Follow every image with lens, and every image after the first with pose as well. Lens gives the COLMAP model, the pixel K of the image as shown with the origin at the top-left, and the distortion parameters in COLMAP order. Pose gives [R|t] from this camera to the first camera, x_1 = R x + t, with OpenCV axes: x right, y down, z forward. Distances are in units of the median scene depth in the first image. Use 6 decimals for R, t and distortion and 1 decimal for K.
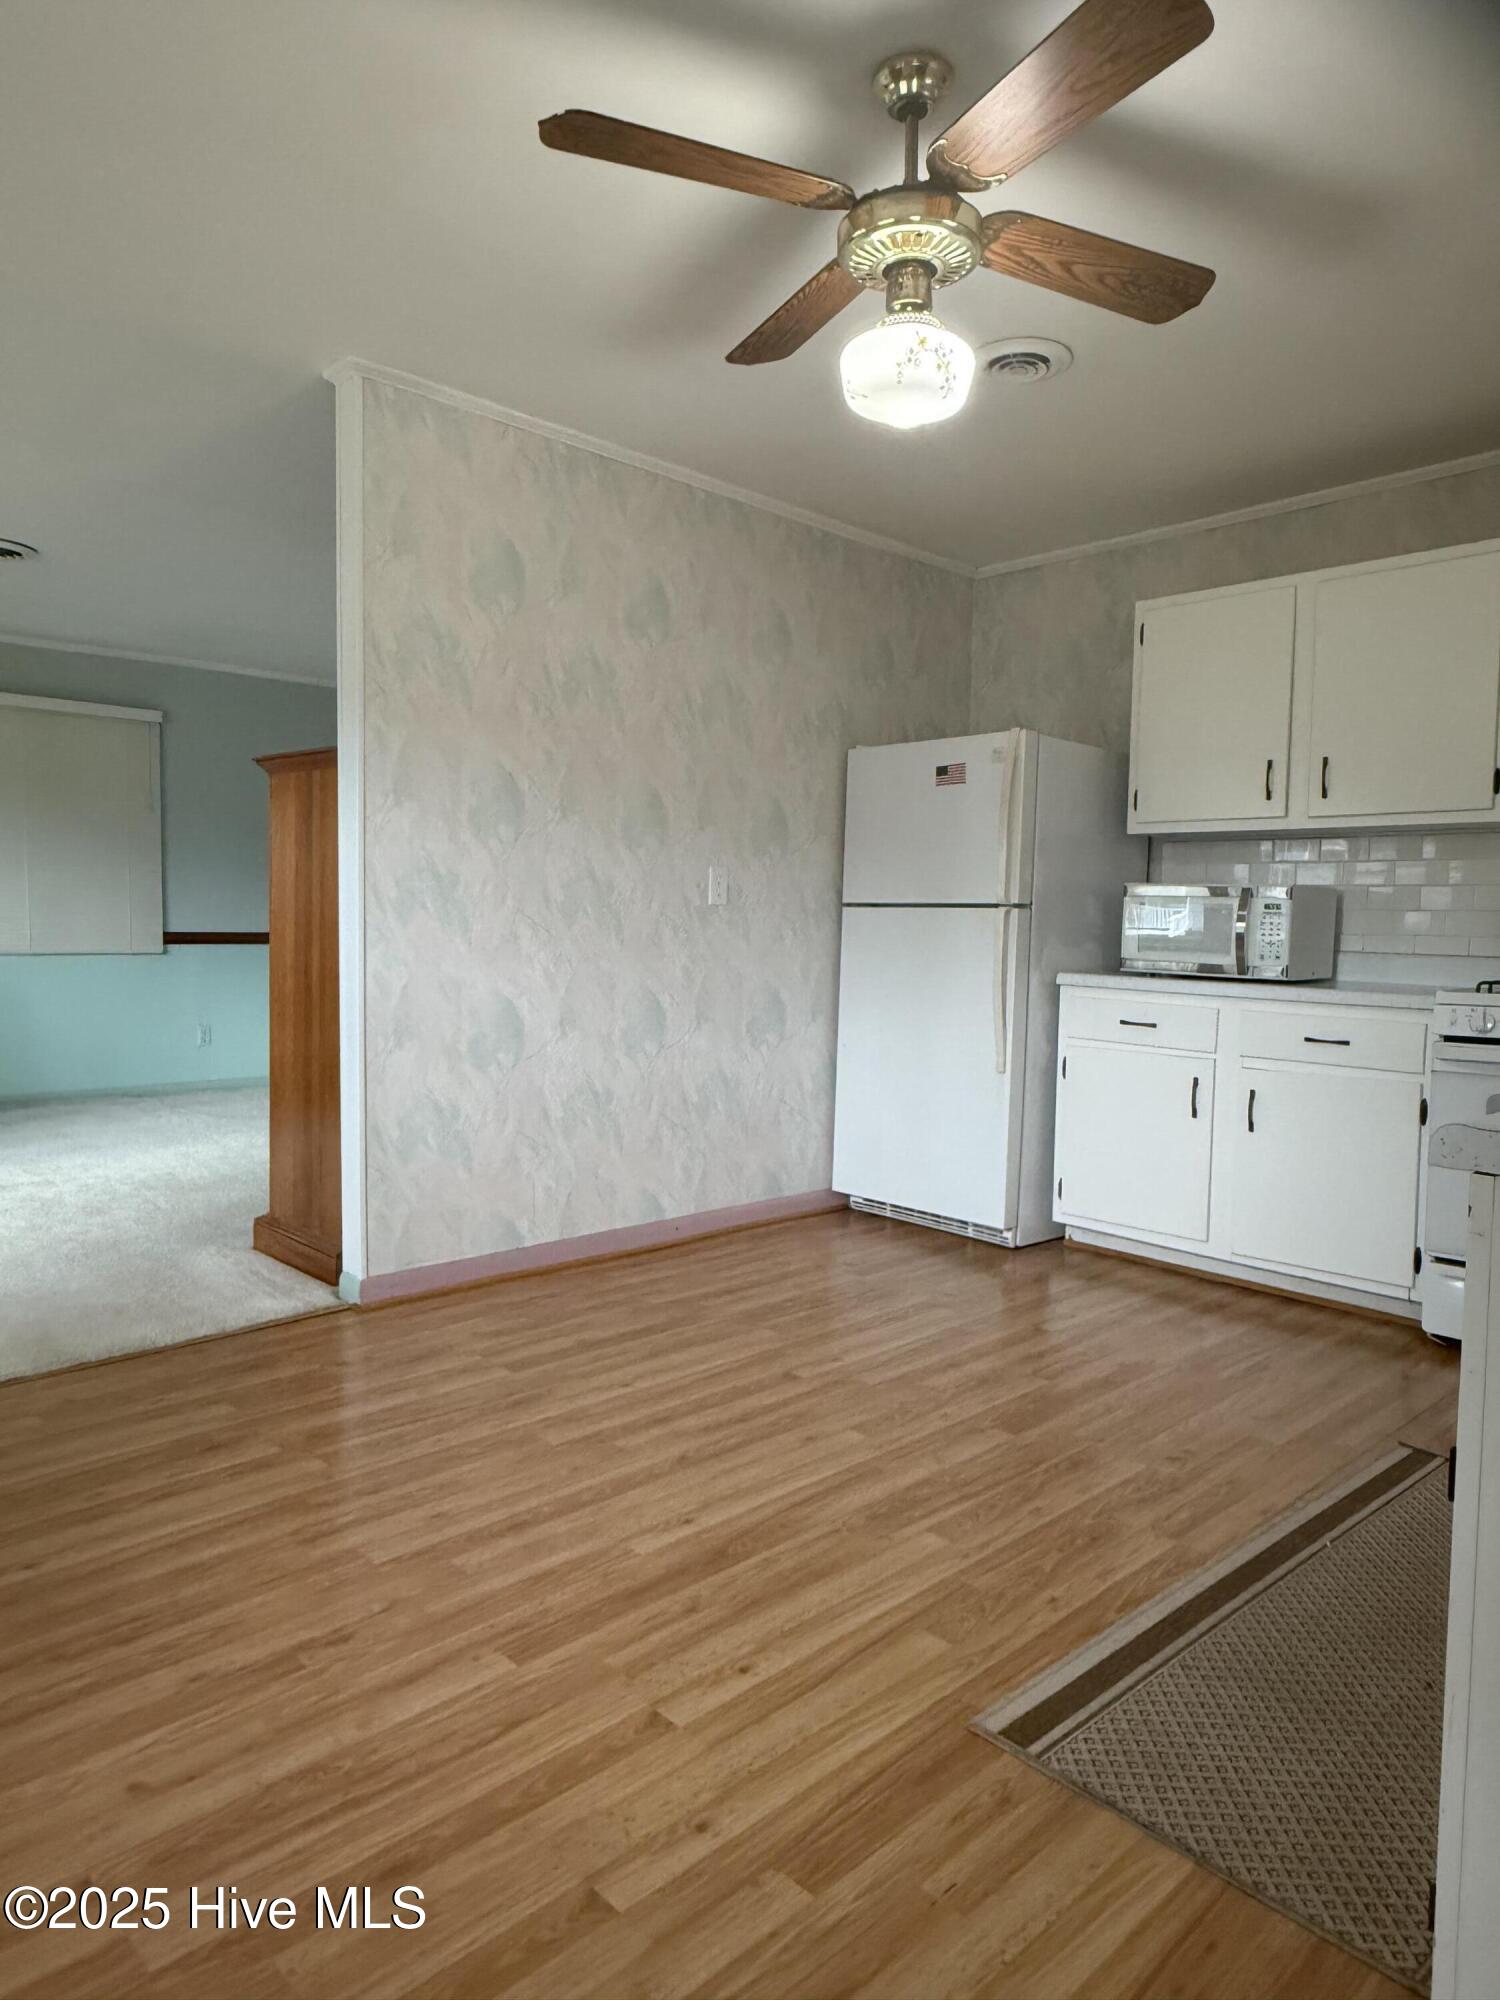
lens RADIAL K [[1301.0, 0, 740.1], [0, 1301.0, 998.8], [0, 0, 1]] dist [-0.002176, -0.001997]
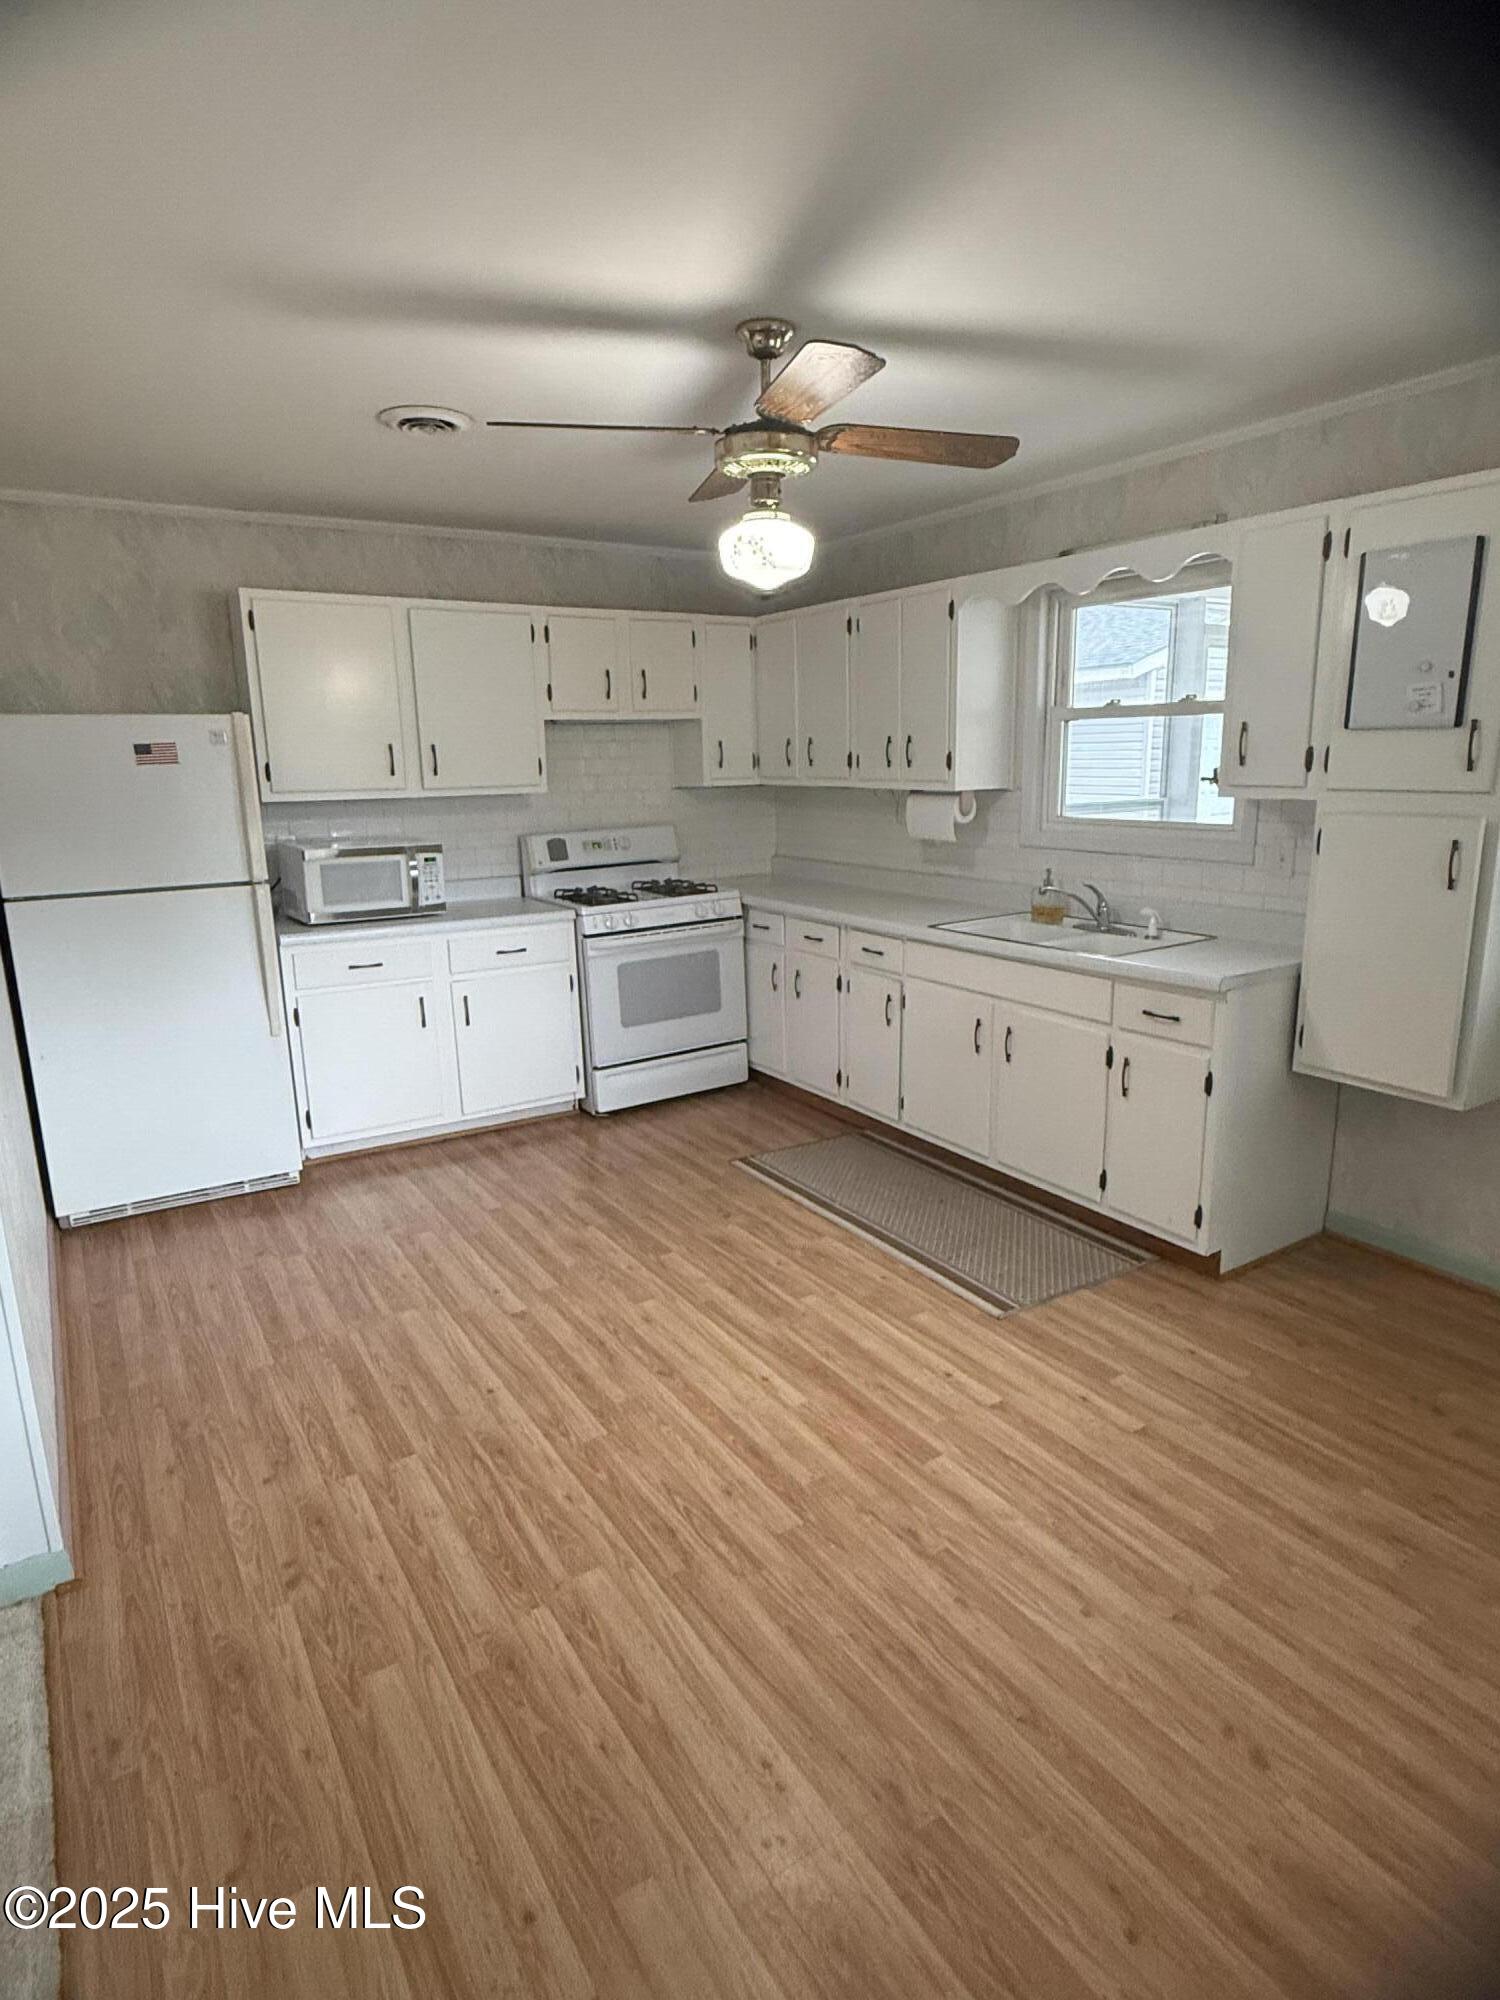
lens RADIAL K [[1114.4, 0, 750.0], [0, 1114.4, 1000.0], [0, 0, 1]] dist [0.000960, 0.001023]
pose [[0.189548, -0.235296, 0.953262, -1.030702], [0.083619, 0.971203, 0.223097, -0.250395], [-0.978304, 0.037423, 0.203765, 0.711578]]
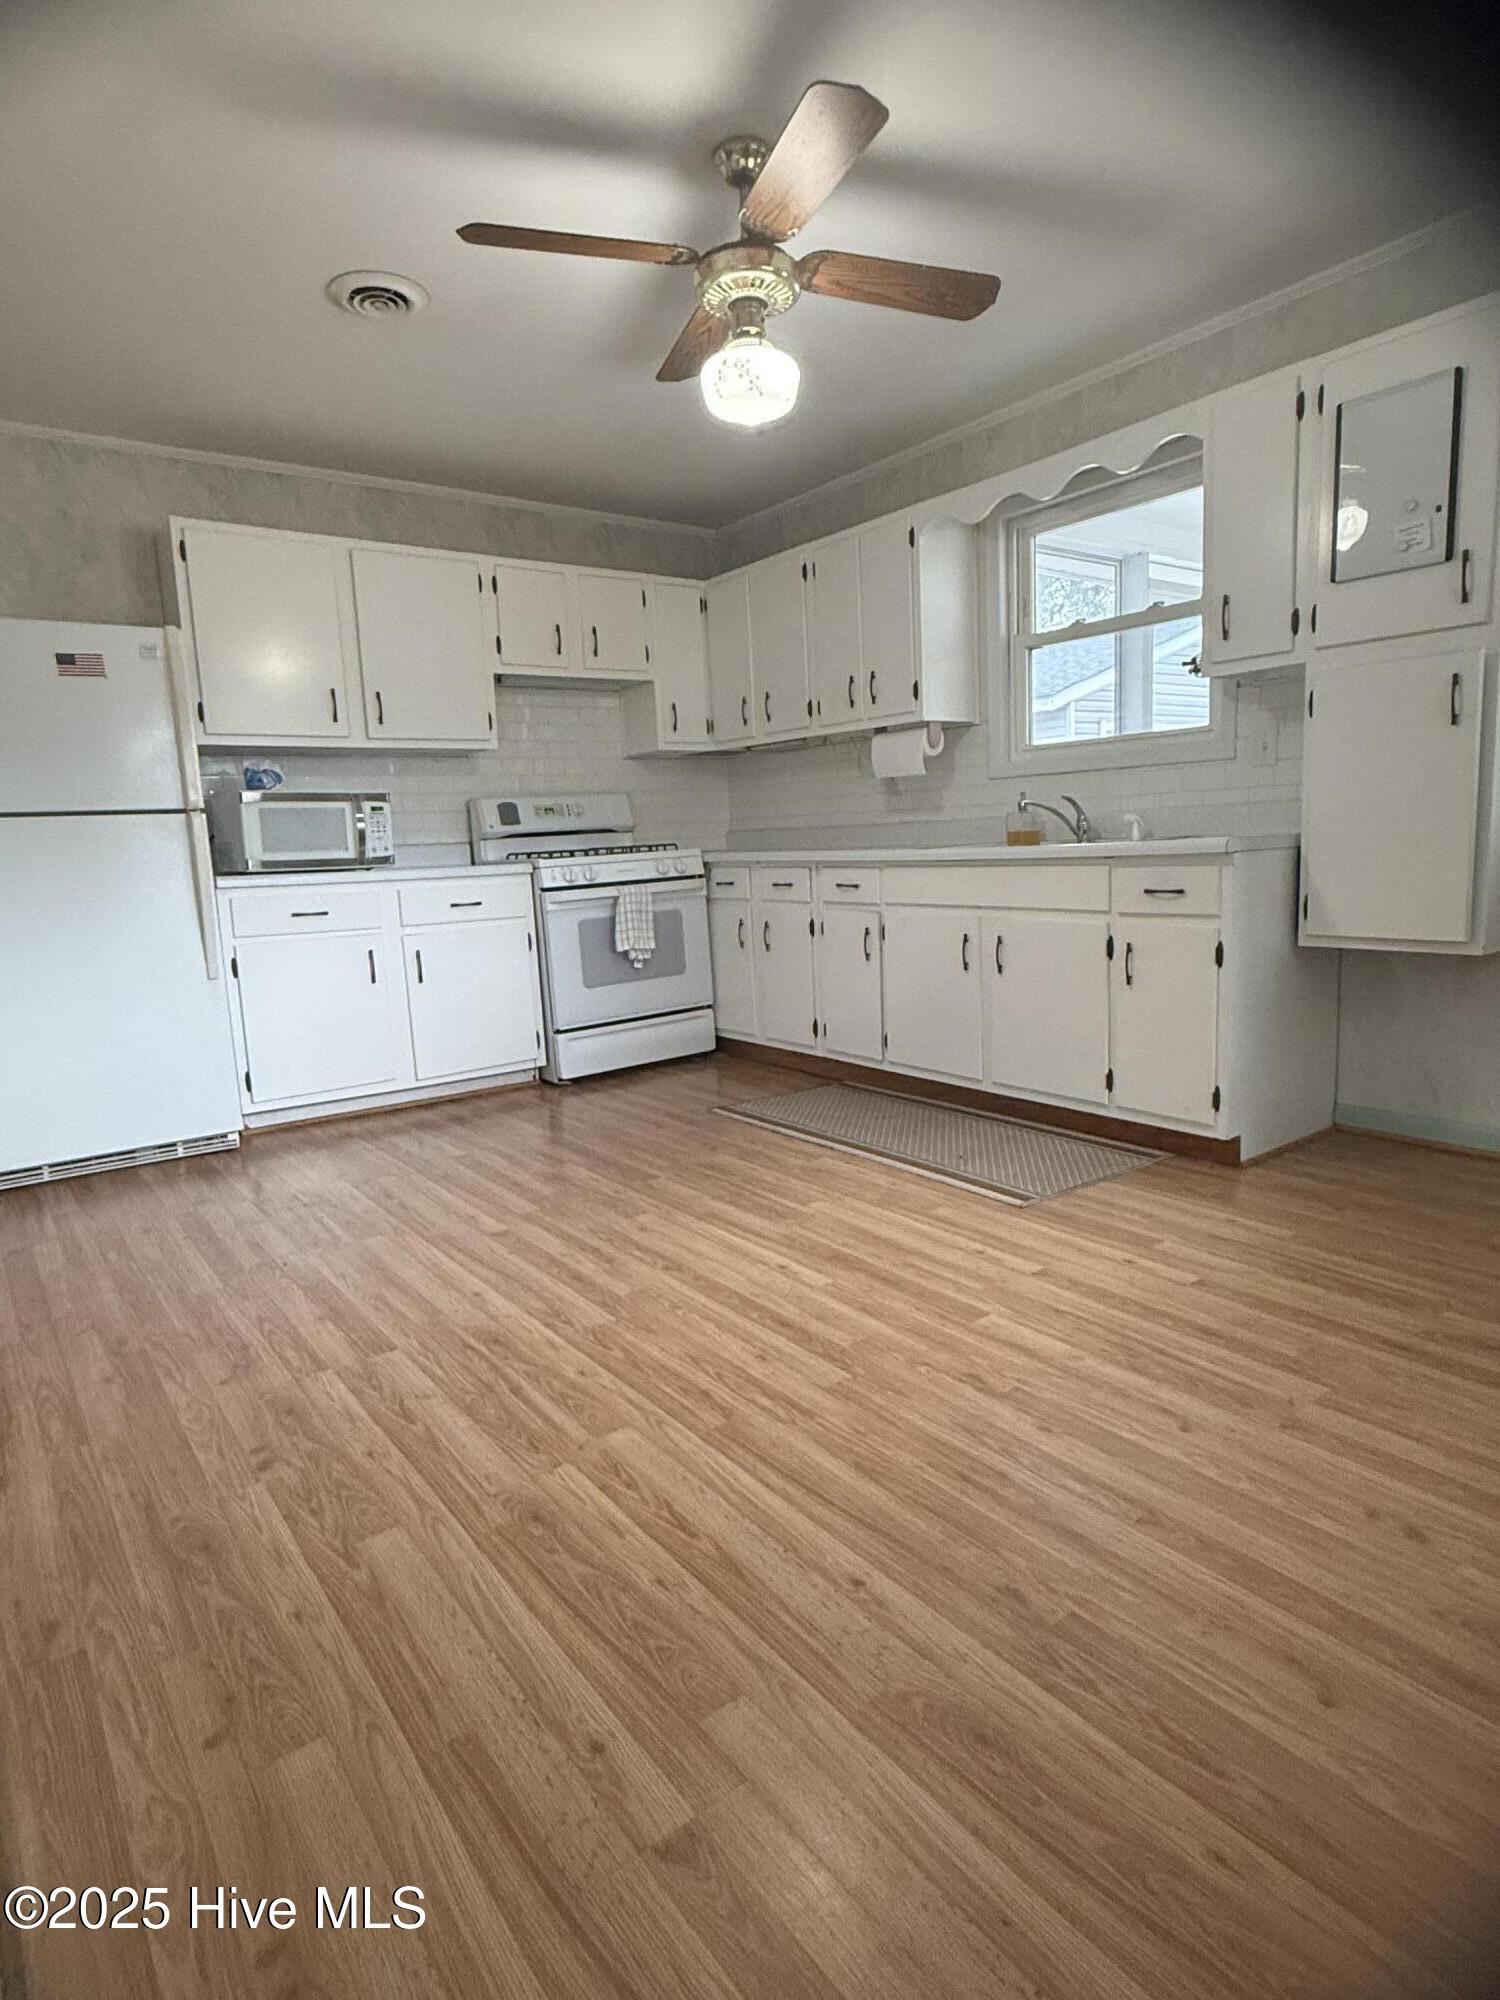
lens RADIAL K [[1111.7, 0, 752.9], [0, 1111.7, 1000.6], [0, 0, 1]] dist [0.001525, 0.000145]
pose [[0.114024, -0.167591, 0.979240, -1.005617], [0.107986, 0.981920, 0.155475, -0.025932], [-0.987592, 0.088017, 0.130060, 0.813922]]
